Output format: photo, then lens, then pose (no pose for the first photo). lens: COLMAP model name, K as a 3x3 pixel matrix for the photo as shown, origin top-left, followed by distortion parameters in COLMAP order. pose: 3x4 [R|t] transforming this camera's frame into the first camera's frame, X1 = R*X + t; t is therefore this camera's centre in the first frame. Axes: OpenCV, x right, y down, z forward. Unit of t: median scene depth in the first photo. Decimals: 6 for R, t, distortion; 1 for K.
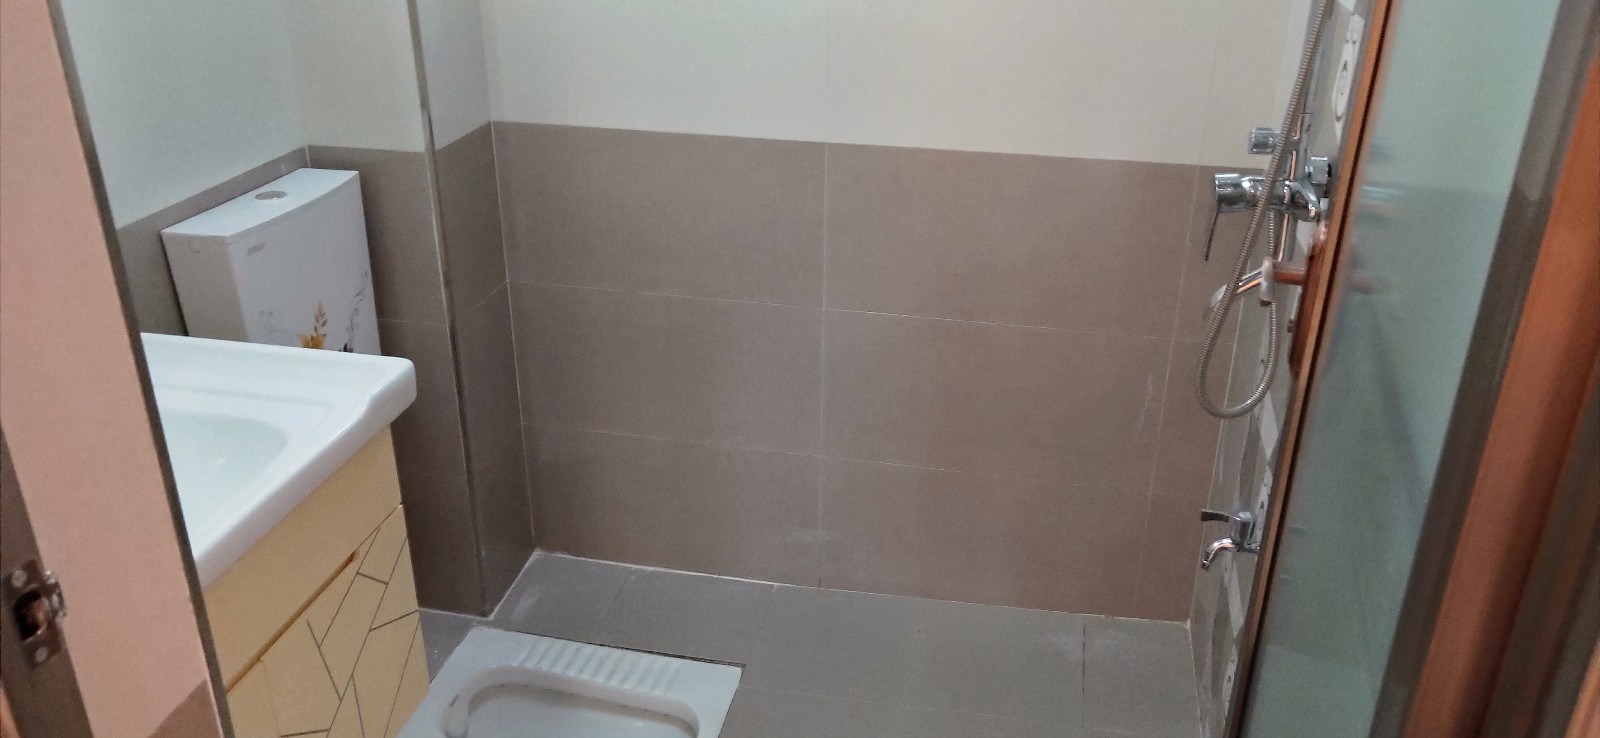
lens RADIAL K [[1255.0, 0, 798.8], [0, 1255.0, 369.0], [0, 0, 1]] dist [-0.007292, -0.005675]
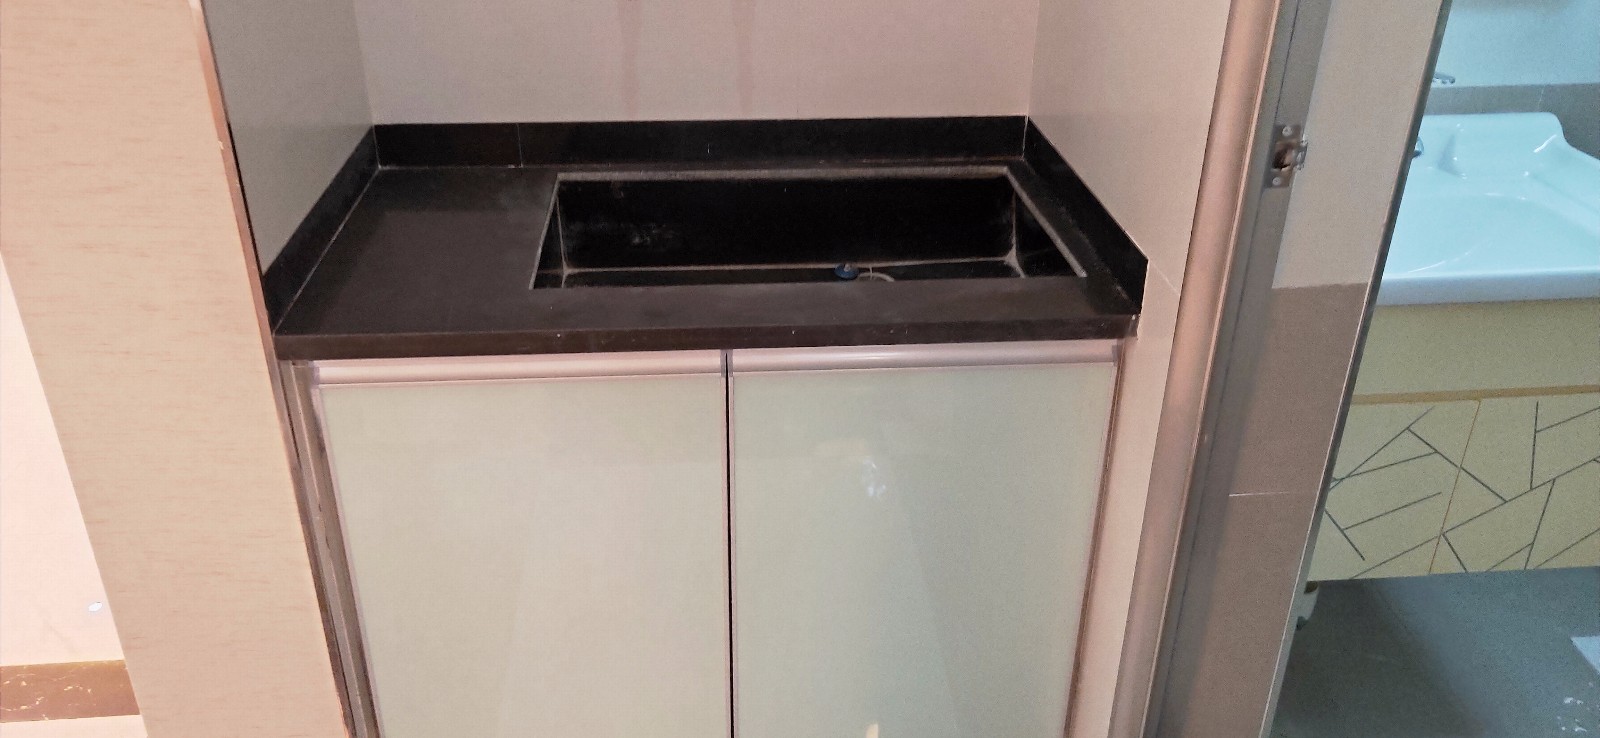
lens RADIAL K [[1255.0, 0, 799.9], [0, 1255.0, 368.9], [0, 0, 1]] dist [-0.007292, -0.005675]
pose [[0.296123, 0.438328, -0.848634, 0.756060], [-0.408750, 0.861170, 0.302174, 0.194963], [0.863270, 0.257399, 0.434179, -0.236620]]
